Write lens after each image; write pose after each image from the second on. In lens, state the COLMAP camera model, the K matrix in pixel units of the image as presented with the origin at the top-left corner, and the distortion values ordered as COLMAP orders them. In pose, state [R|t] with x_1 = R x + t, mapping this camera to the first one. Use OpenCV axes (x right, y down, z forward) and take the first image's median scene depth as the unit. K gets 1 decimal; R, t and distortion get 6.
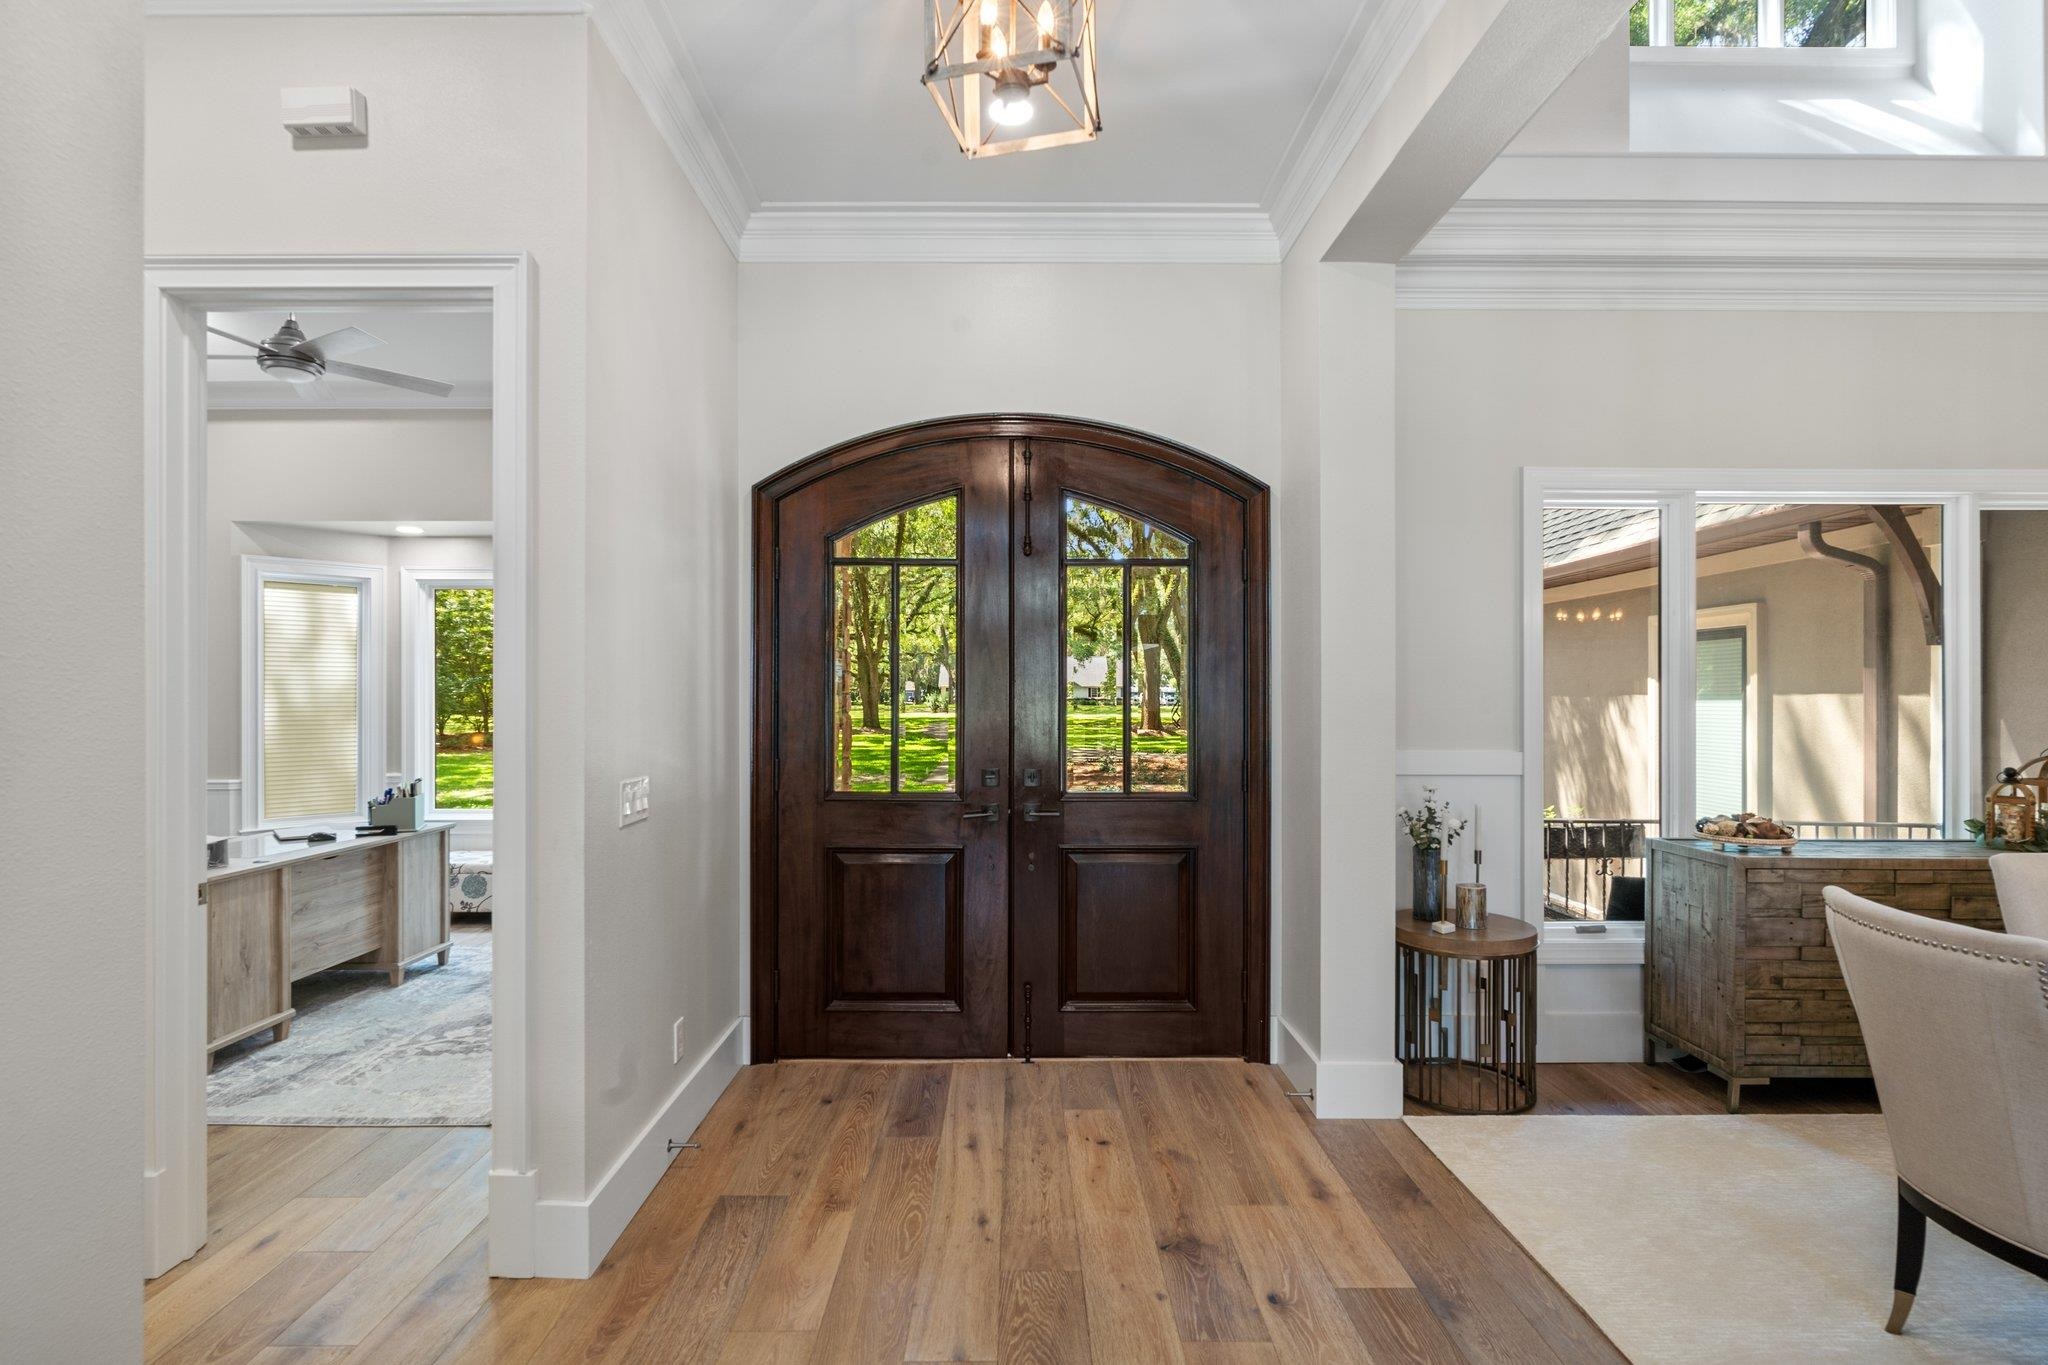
lens RADIAL K [[984.8, 0, 1020.2], [0, 984.8, 689.8], [0, 0, 1]] dist [-0.016480, -0.000250]
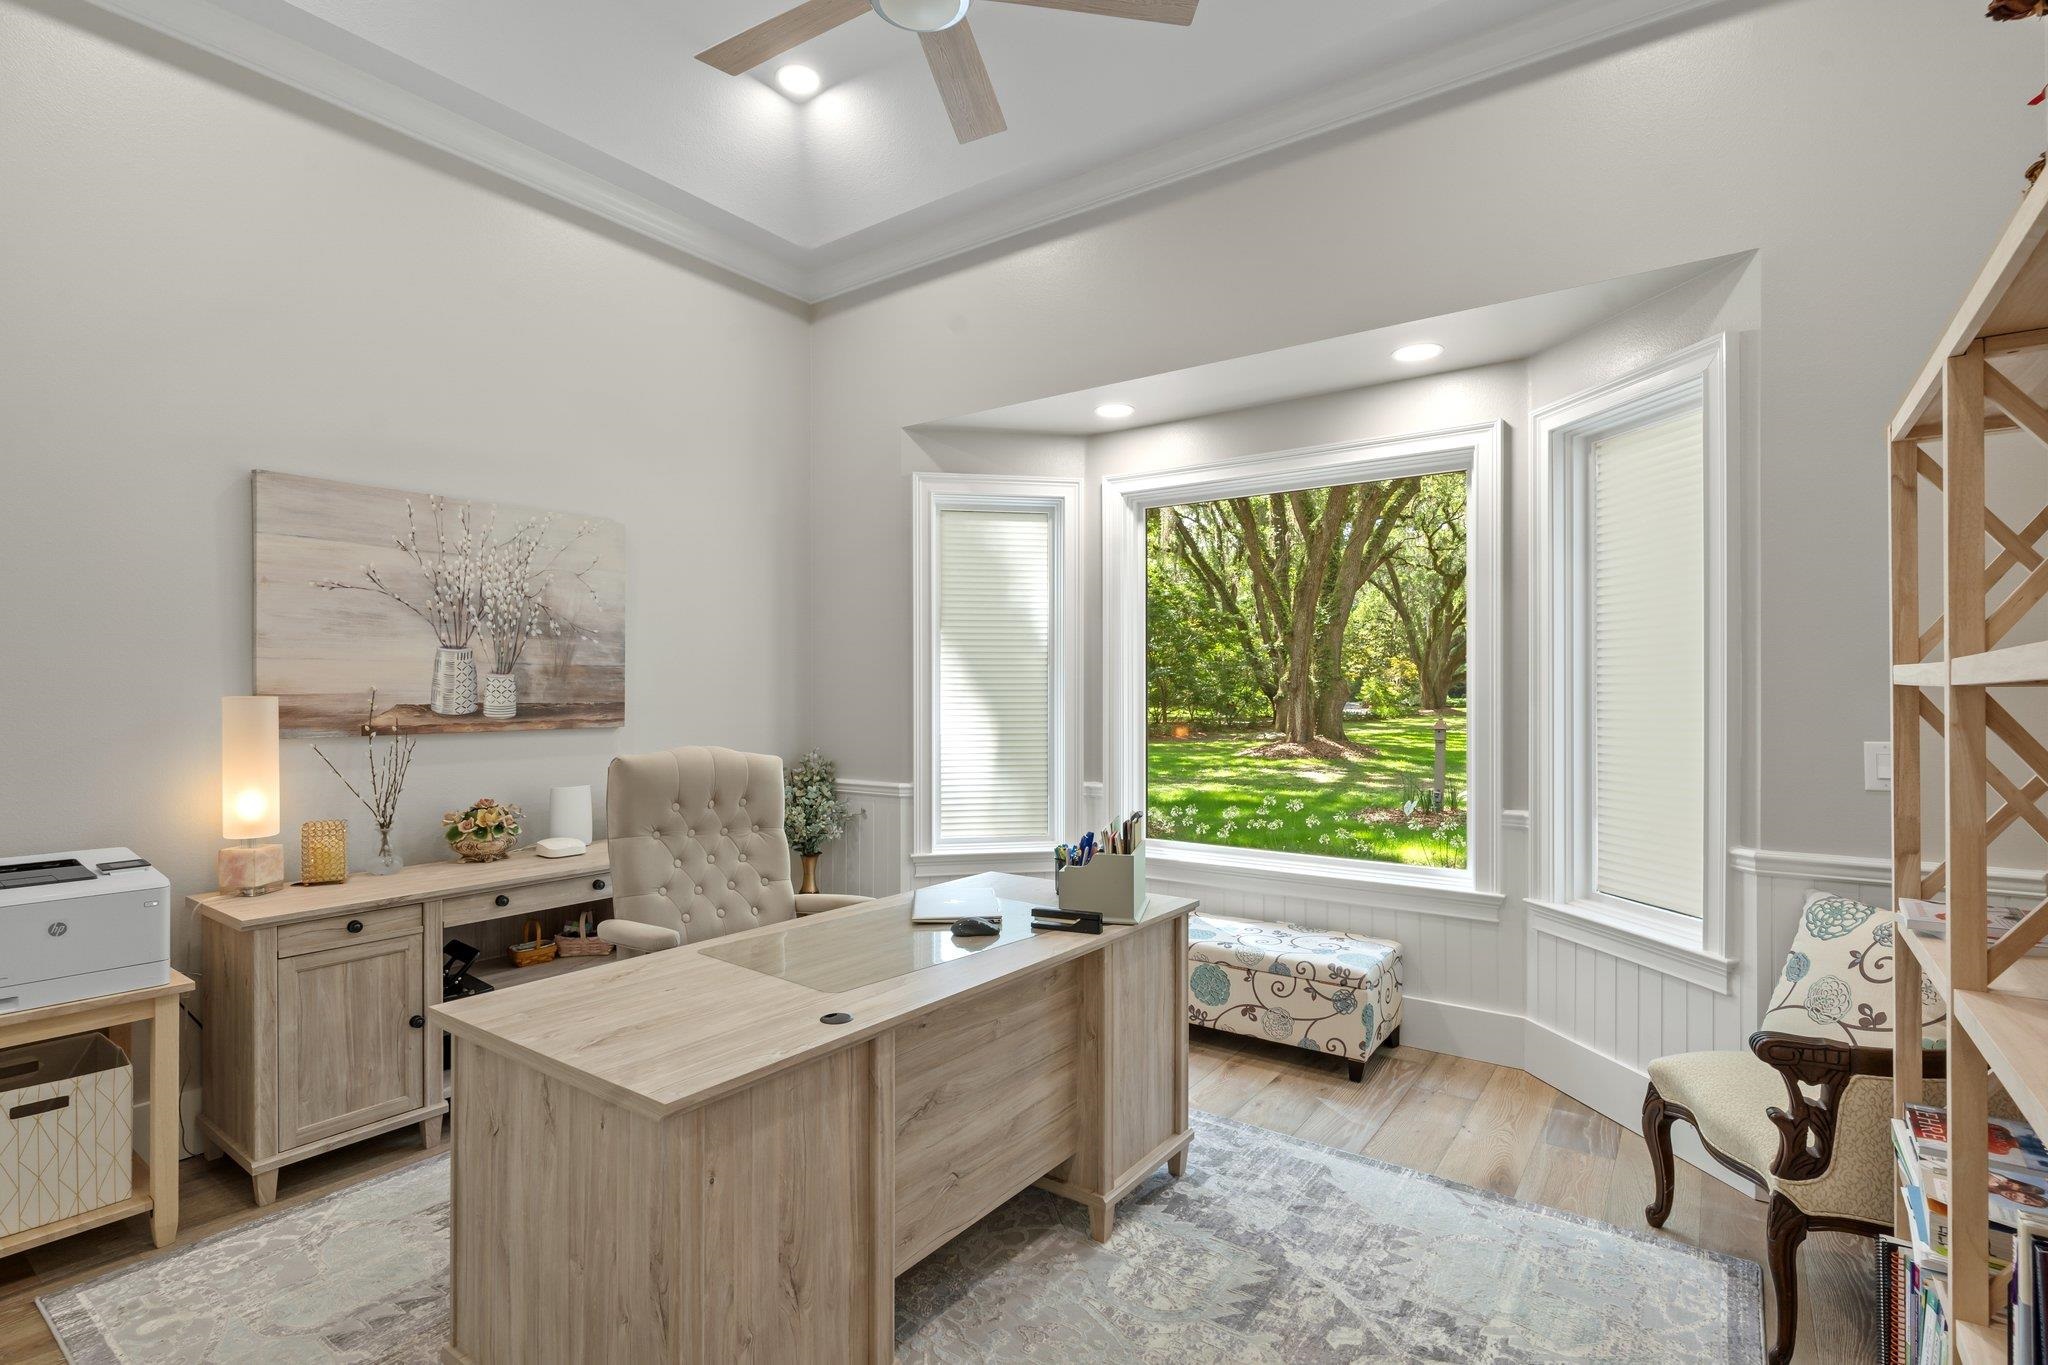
lens RADIAL K [[983.6, 0, 1019.6], [0, 983.6, 686.1], [0, 0, 1]] dist [-0.006007, 0.000501]
pose [[0.801939, 0.000209, -0.597406, -0.373293], [0.002106, 0.999993, 0.003177, 0.022310], [0.597403, -0.003806, 0.801932, 0.575856]]
